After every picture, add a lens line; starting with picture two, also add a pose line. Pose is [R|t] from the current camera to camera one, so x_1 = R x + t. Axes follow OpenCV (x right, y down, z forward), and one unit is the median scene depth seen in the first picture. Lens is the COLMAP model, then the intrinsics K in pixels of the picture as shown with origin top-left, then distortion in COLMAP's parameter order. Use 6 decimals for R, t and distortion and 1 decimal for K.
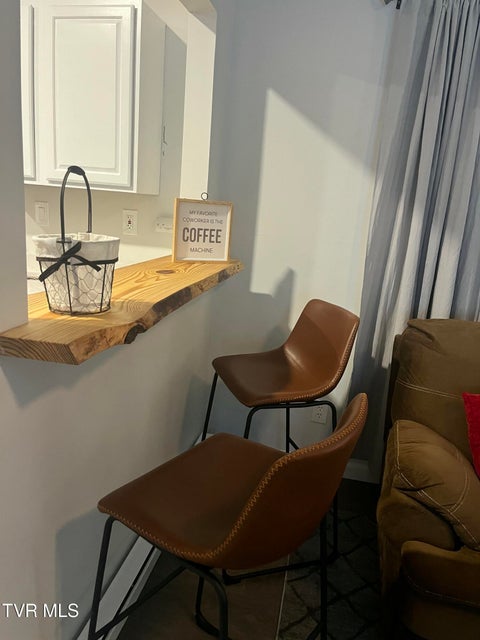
lens RADIAL K [[486.7, 0, 241.2], [0, 486.7, 316.7], [0, 0, 1]] dist [0.053871, -0.077706]
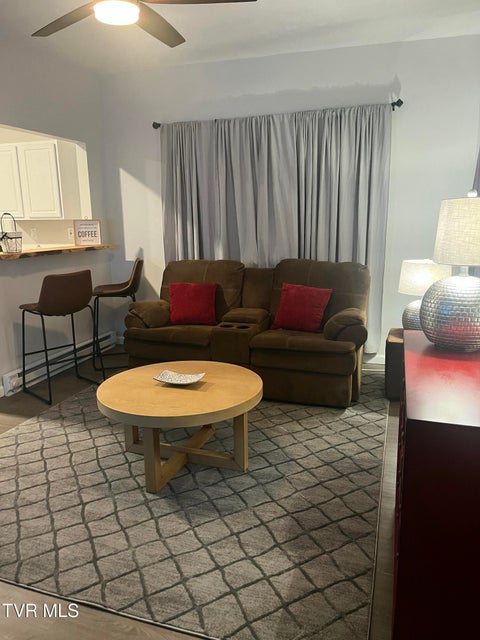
lens RADIAL K [[486.7, 0, 238.7], [0, 486.7, 323.1], [0, 0, 1]] dist [0.053871, -0.077706]
pose [[0.986741, -0.068562, -0.147112, 0.950441], [0.064197, 0.997350, -0.034226, 0.386557], [0.149069, 0.024328, 0.988528, -1.210252]]
